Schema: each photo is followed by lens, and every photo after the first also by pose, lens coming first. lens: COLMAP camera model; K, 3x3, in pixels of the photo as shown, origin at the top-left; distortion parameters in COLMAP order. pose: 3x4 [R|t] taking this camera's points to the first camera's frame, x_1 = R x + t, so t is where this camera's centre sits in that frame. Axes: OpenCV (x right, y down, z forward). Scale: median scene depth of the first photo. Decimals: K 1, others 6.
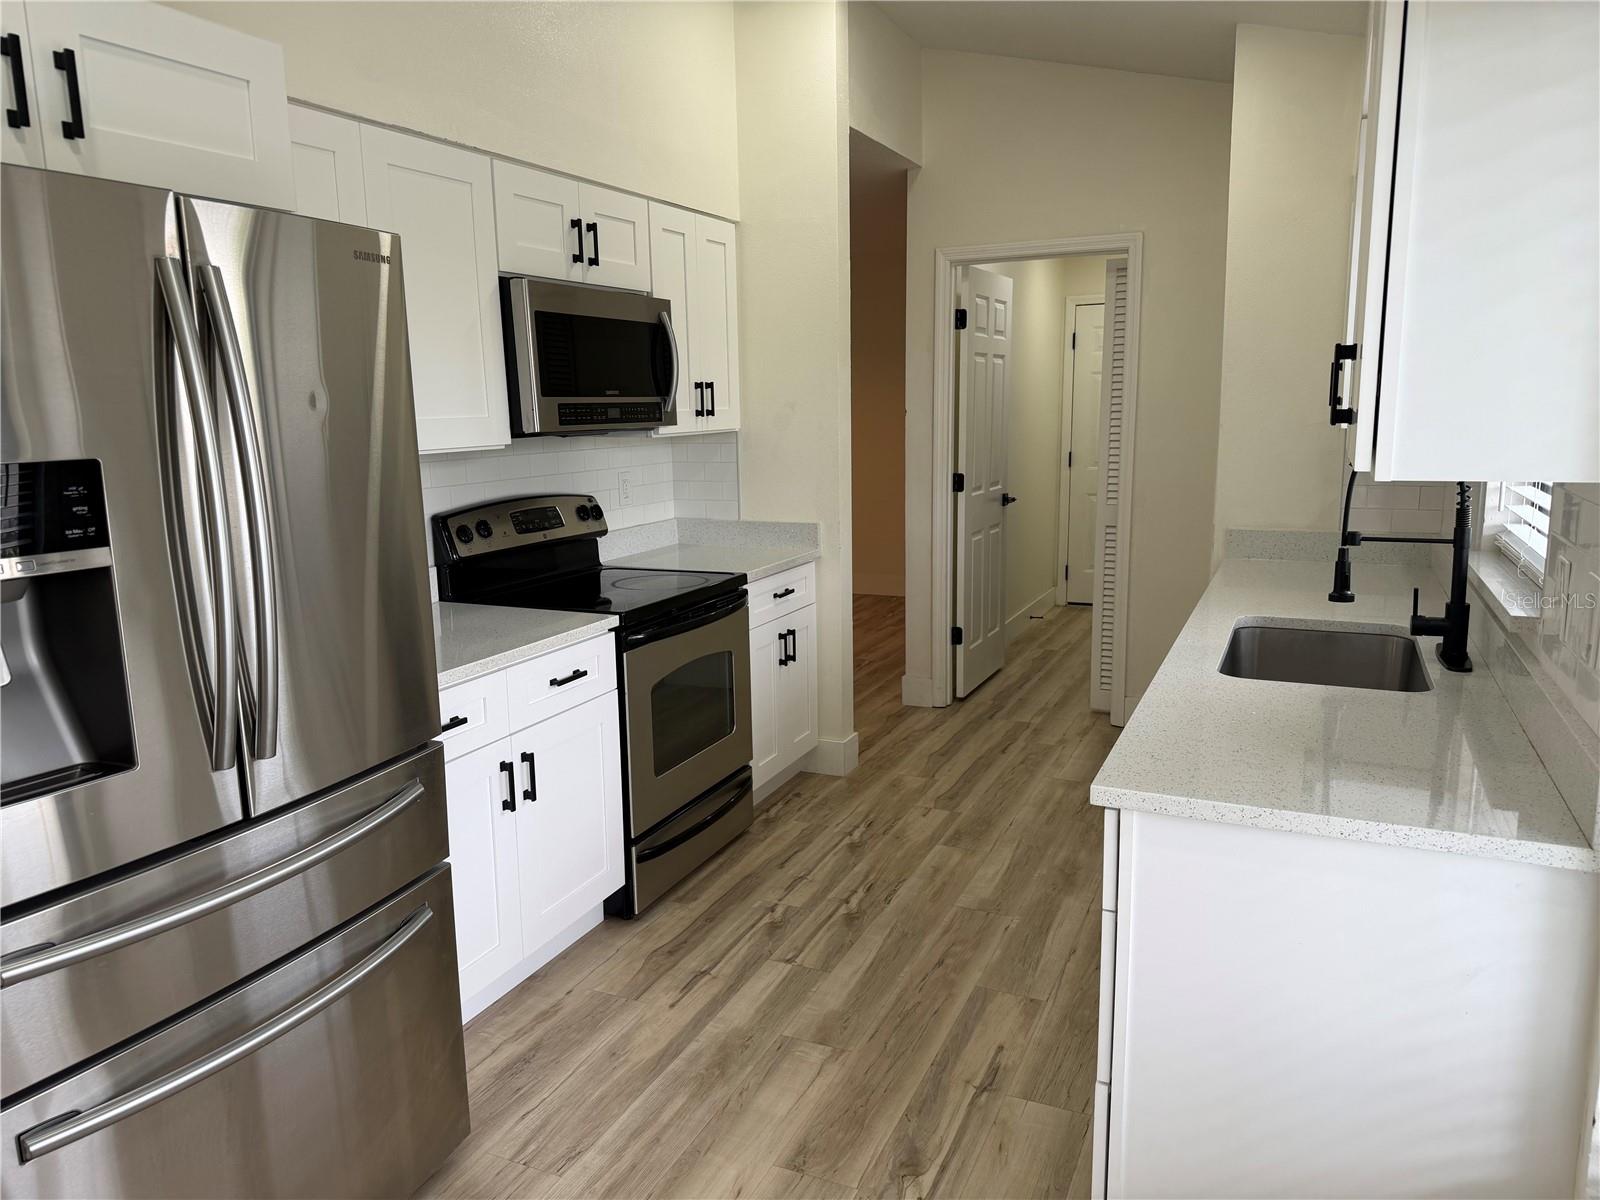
lens RADIAL K [[1133.7, 0, 791.9], [0, 1133.7, 598.9], [0, 0, 1]] dist [0.153278, -0.259219]
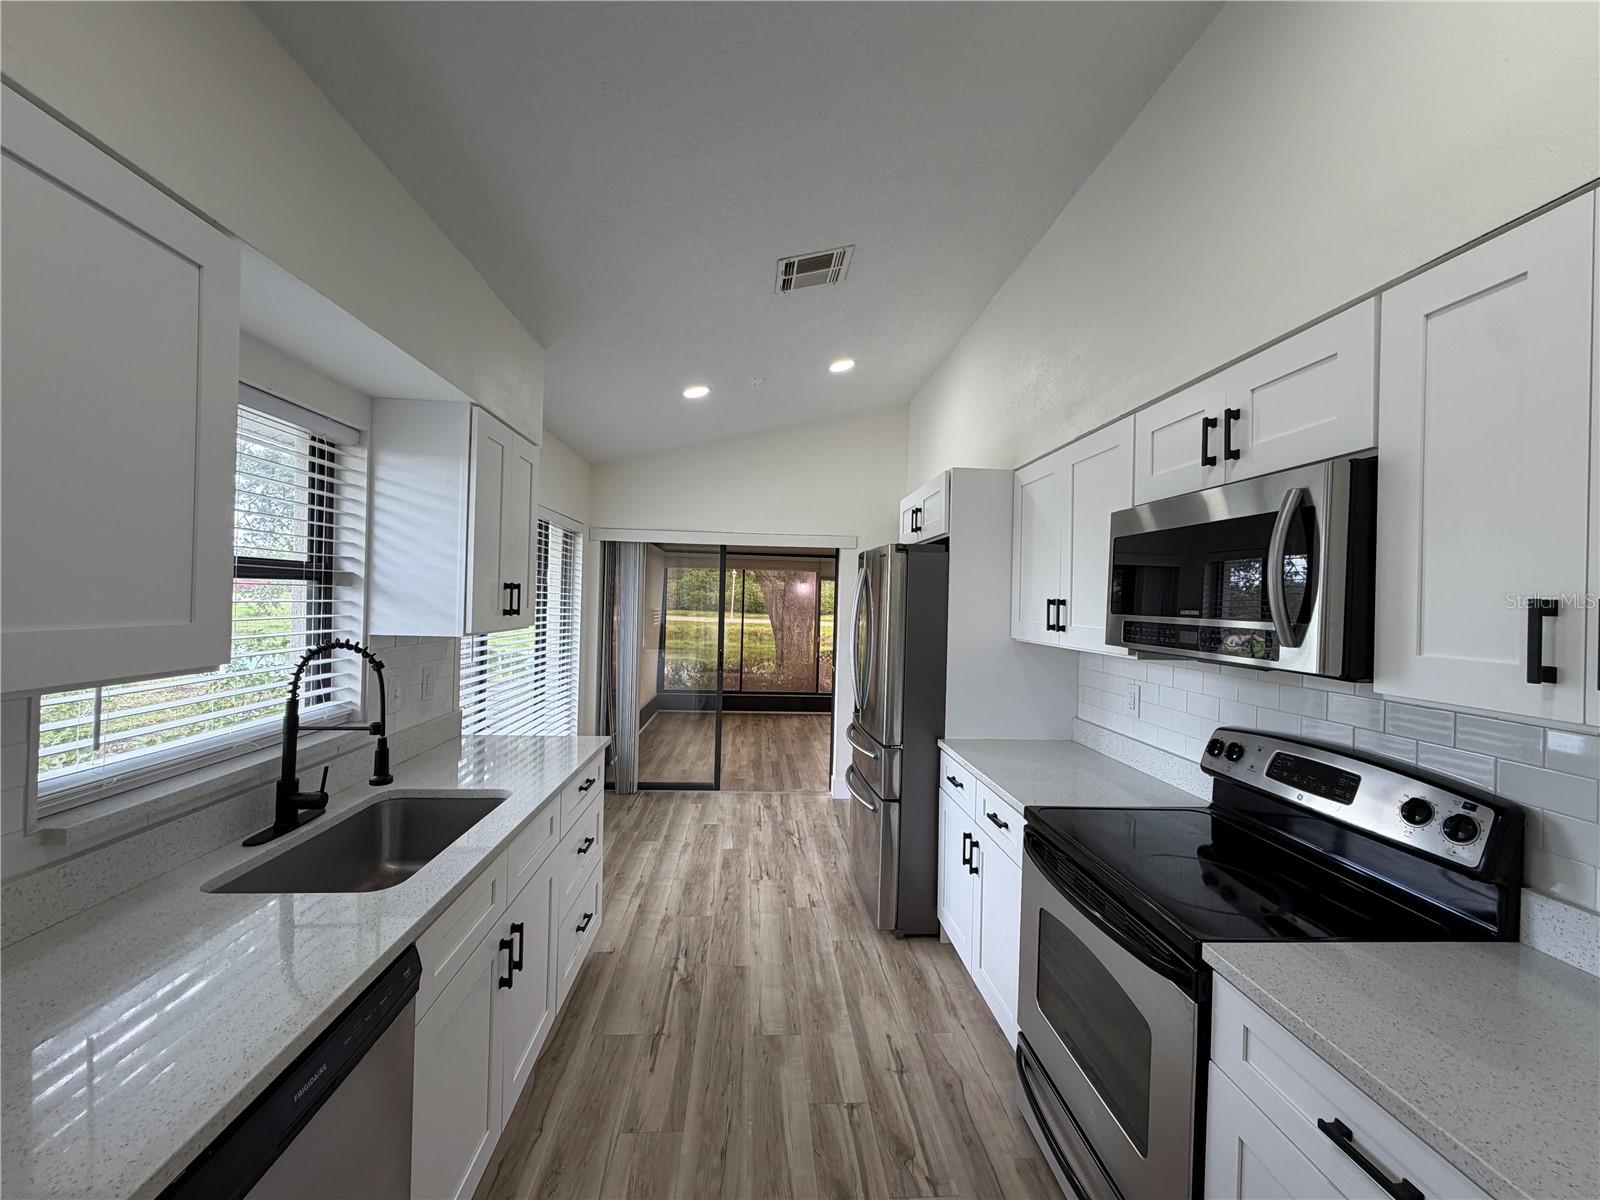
lens RADIAL K [[644.0, 0, 800.0], [0, 644.0, 600.0], [0, 0, 1]] dist [-0.000934, -0.000438]
pose [[-0.878852, -0.002991, -0.477086, 0.326566], [-0.093995, 0.981467, 0.166998, -0.257763], [0.467744, 0.191610, -0.862844, 1.357249]]
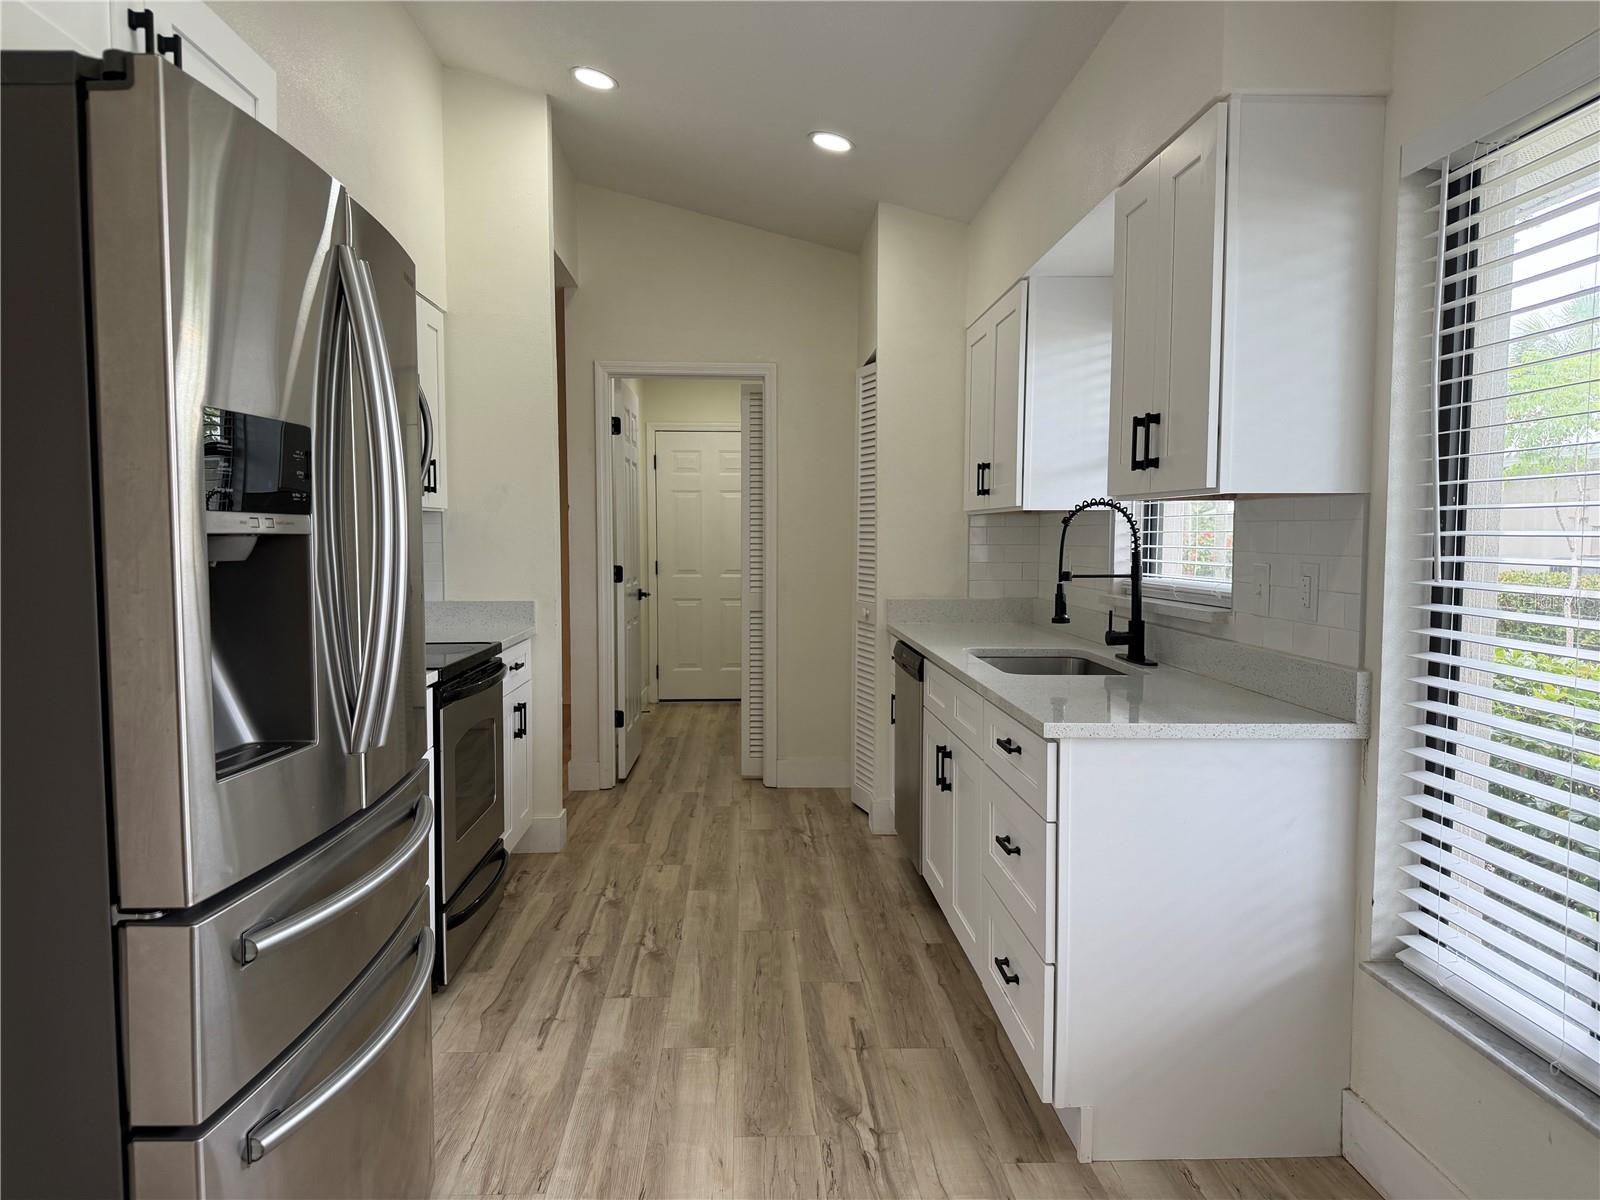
lens RADIAL K [[1133.7, 0, 791.9], [0, 1133.7, 598.9], [0, 0, 1]] dist [0.153278, -0.259219]
pose [[0.891491, -0.006696, 0.452990, -0.321636], [0.061986, 0.992290, -0.107322, 0.076849], [-0.448778, 0.123756, 0.885032, -0.032033]]
